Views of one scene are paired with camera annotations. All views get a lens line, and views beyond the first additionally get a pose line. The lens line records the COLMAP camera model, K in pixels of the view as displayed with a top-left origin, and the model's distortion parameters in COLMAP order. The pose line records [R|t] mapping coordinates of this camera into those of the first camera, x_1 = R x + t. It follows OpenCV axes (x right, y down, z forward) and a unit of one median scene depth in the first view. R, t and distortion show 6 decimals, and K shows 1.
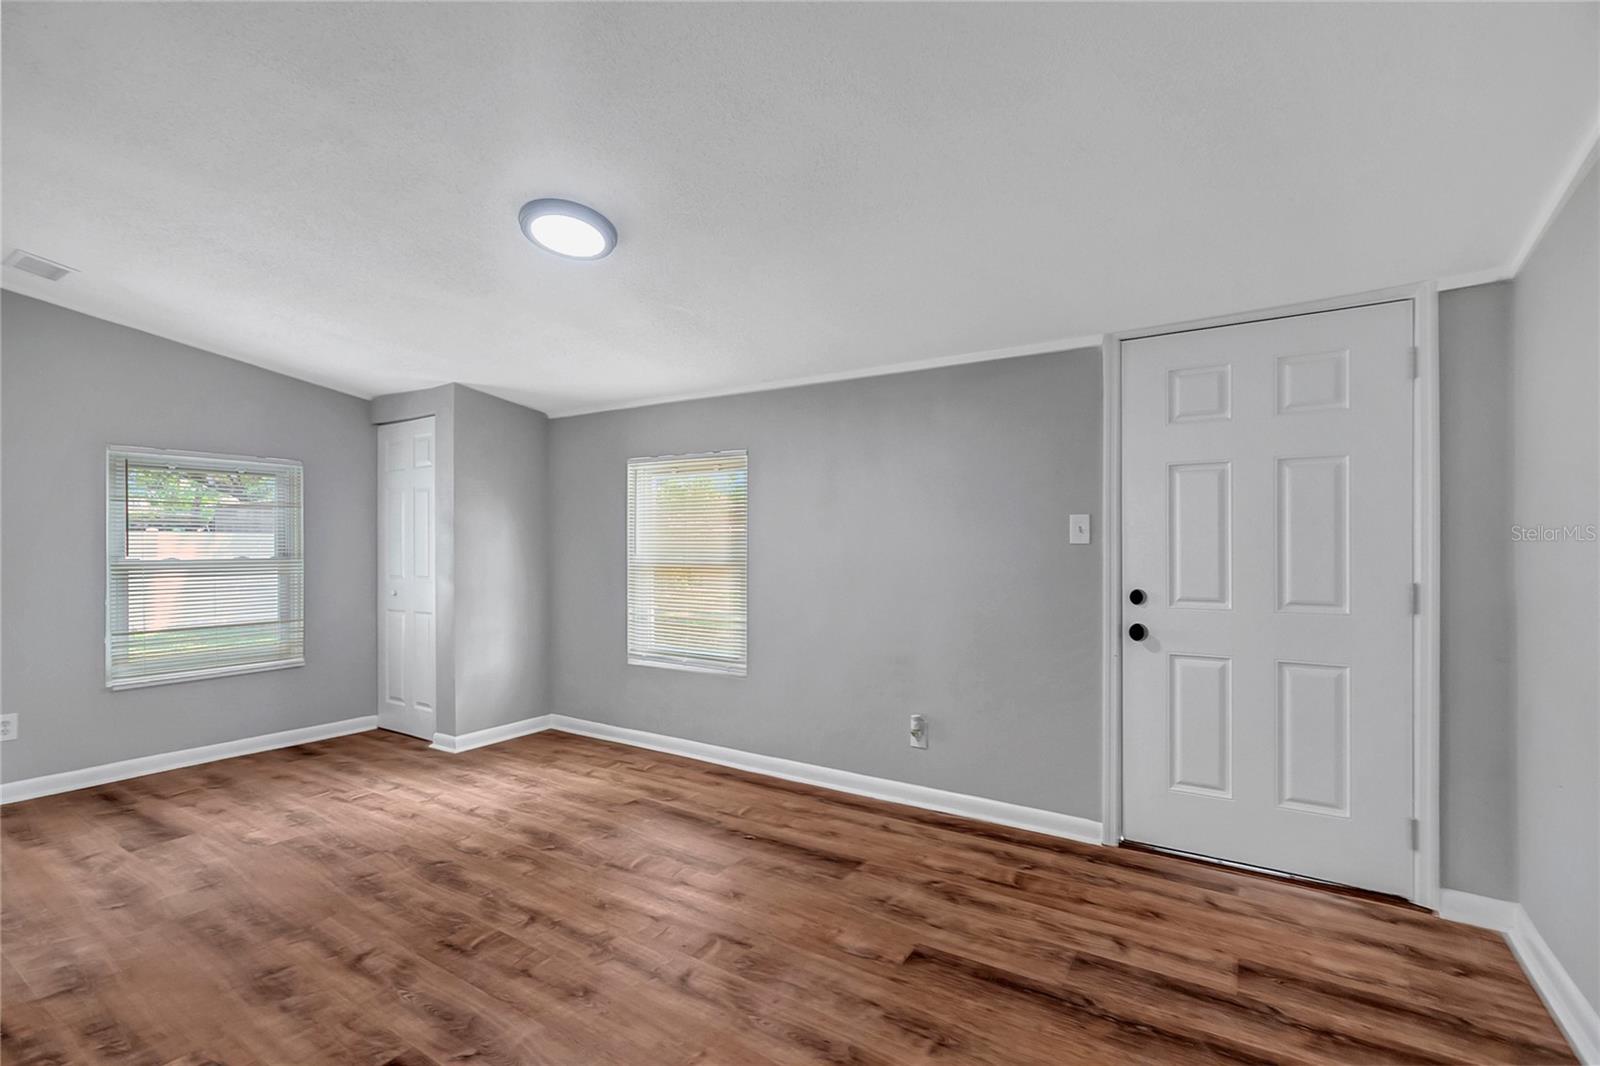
lens RADIAL K [[734.0, 0, 800.0], [0, 734.0, 533.0], [0, 0, 1]] dist [-0.010441, 0.001444]
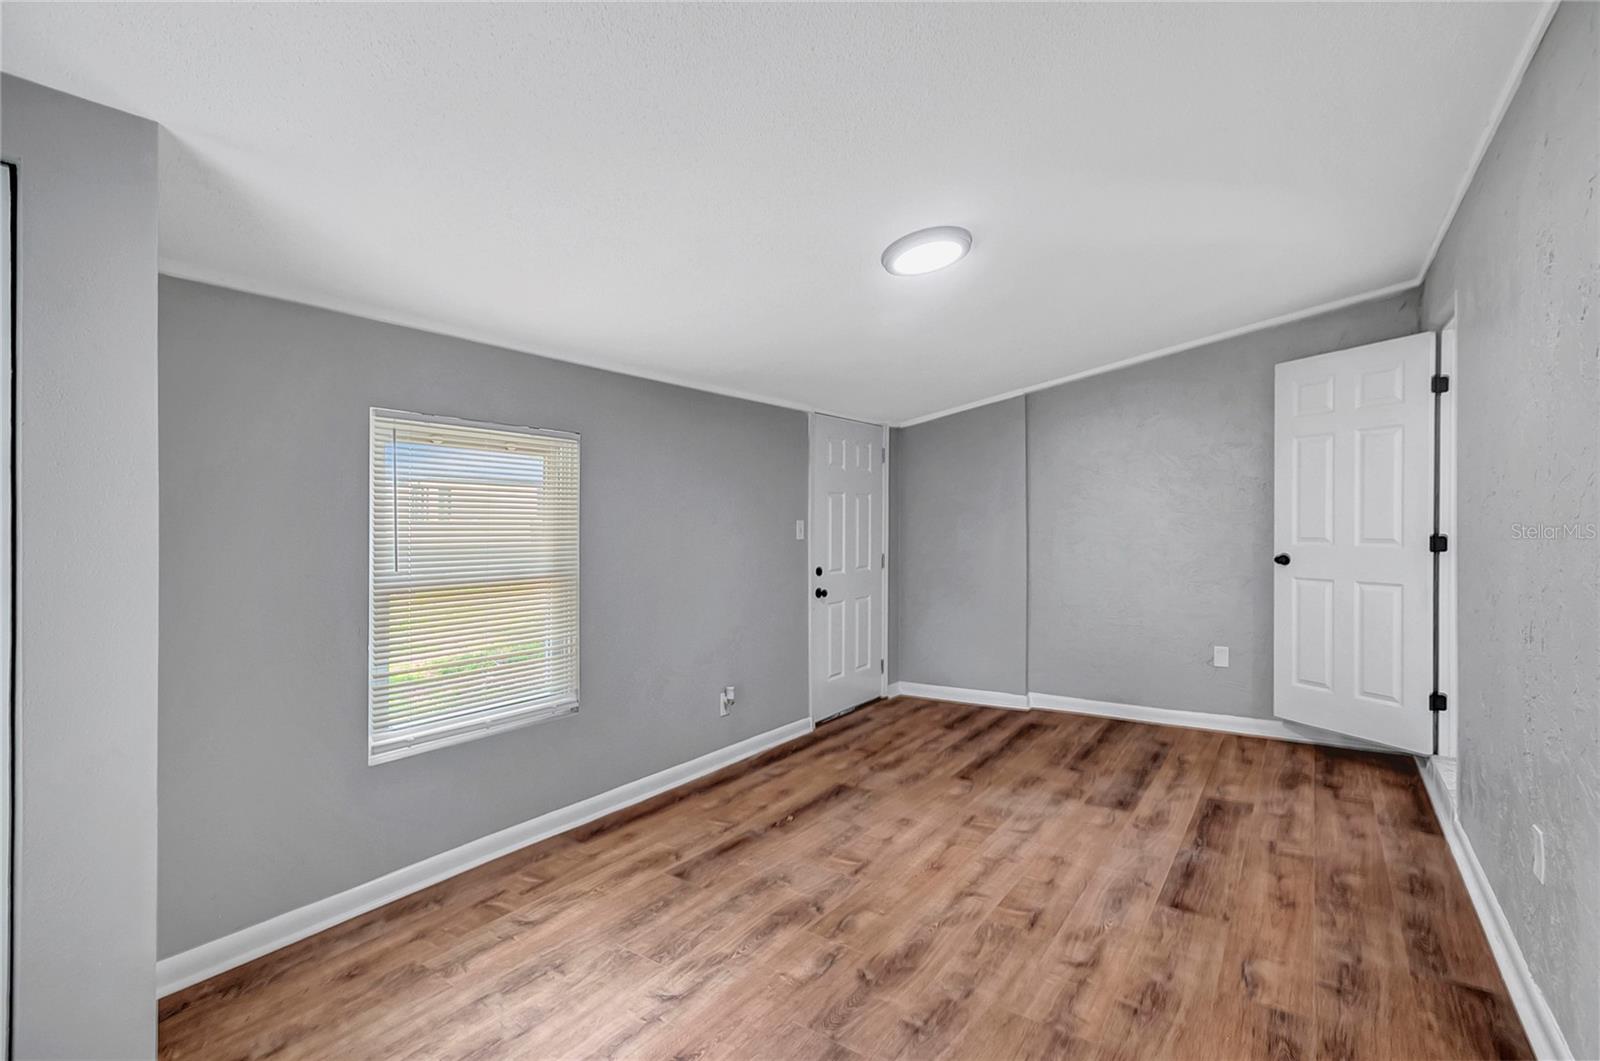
lens RADIAL K [[735.7, 0, 800.0], [0, 735.7, 530.5], [0, 0, 1]] dist [-0.004134, 0.000478]
pose [[0.032580, -0.007542, 0.999441, -1.161633], [-0.014985, 0.999855, 0.008033, -0.017469], [-0.999357, -0.015238, 0.032462, 0.970149]]
